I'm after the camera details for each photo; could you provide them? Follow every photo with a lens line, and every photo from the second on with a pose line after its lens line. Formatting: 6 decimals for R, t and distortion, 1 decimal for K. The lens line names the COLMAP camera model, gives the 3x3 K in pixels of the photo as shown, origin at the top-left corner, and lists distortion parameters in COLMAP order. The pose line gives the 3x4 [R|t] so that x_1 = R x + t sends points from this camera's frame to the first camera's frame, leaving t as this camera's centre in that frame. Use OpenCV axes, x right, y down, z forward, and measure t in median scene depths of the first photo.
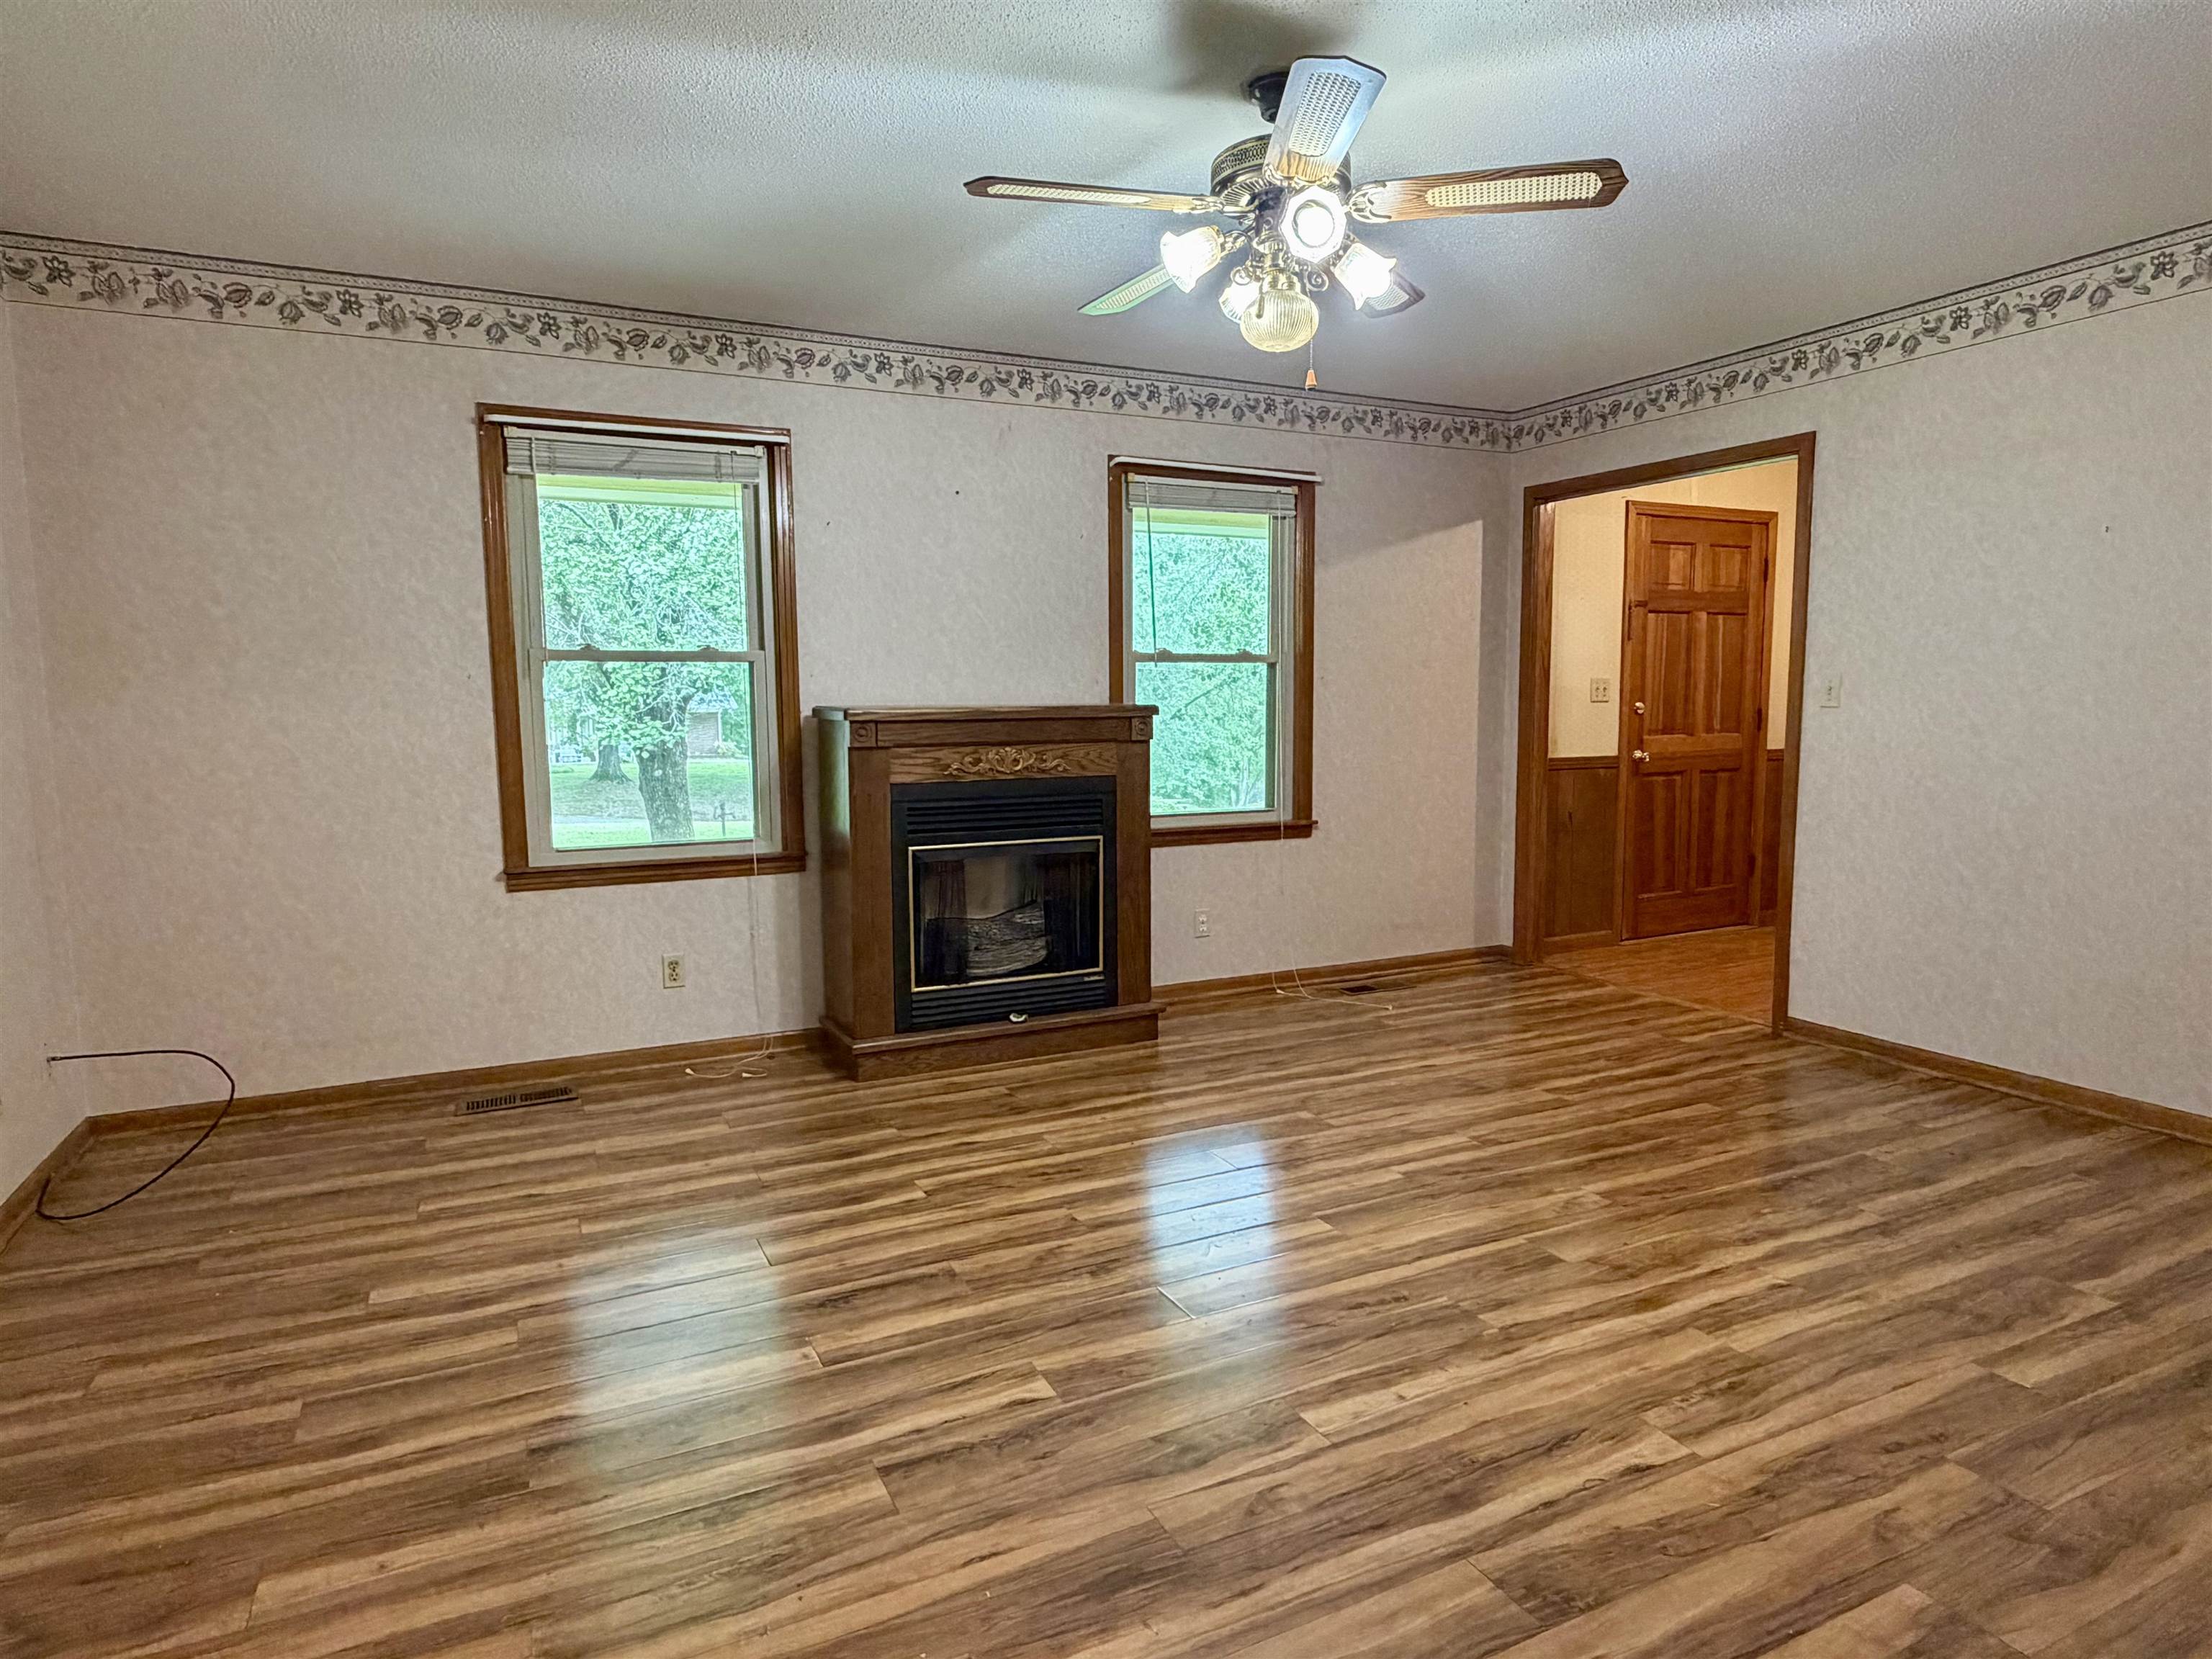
lens RADIAL K [[1285.5, 0, 1106.0], [0, 1285.5, 829.5], [0, 0, 1]] dist [0.016865, 0.000300]
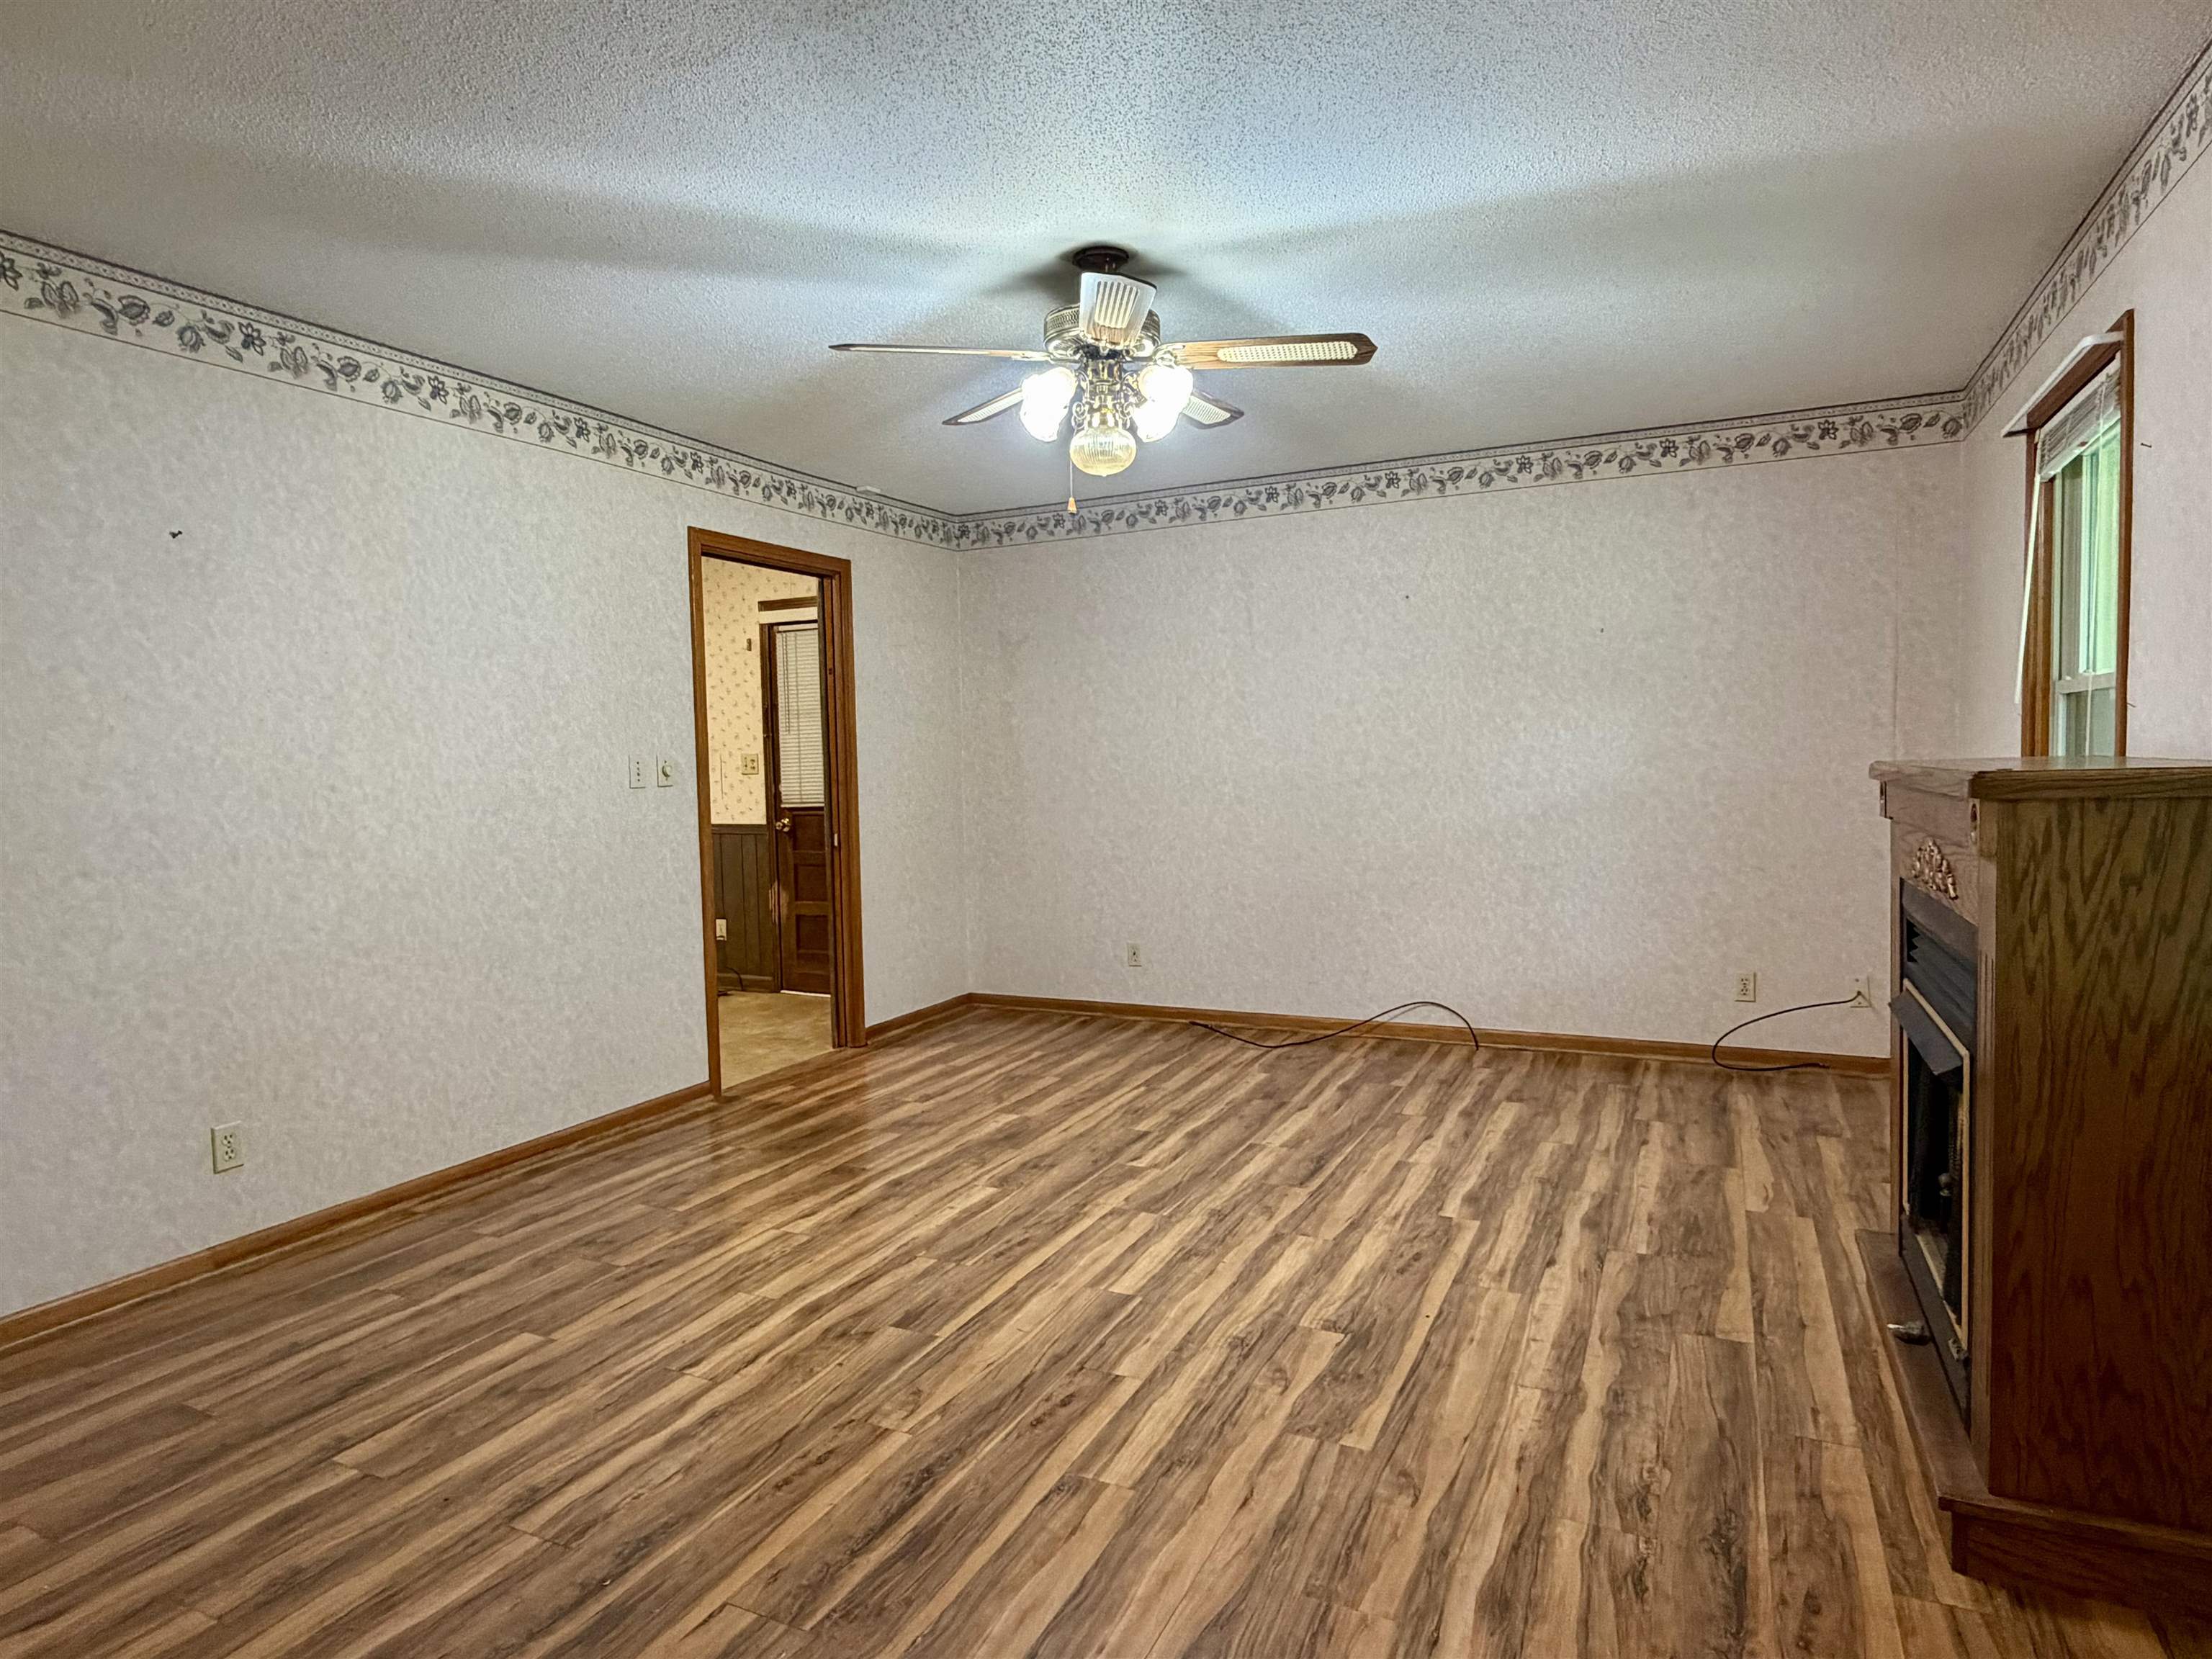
lens RADIAL K [[1285.5, 0, 1106.0], [0, 1285.5, 829.5], [0, 0, 1]] dist [0.016865, 0.000300]
pose [[-0.790469, 0.057650, -0.609783, 0.797837], [-0.037967, 0.989034, 0.142722, -0.197739], [0.611325, 0.135969, -0.779612, 1.794359]]
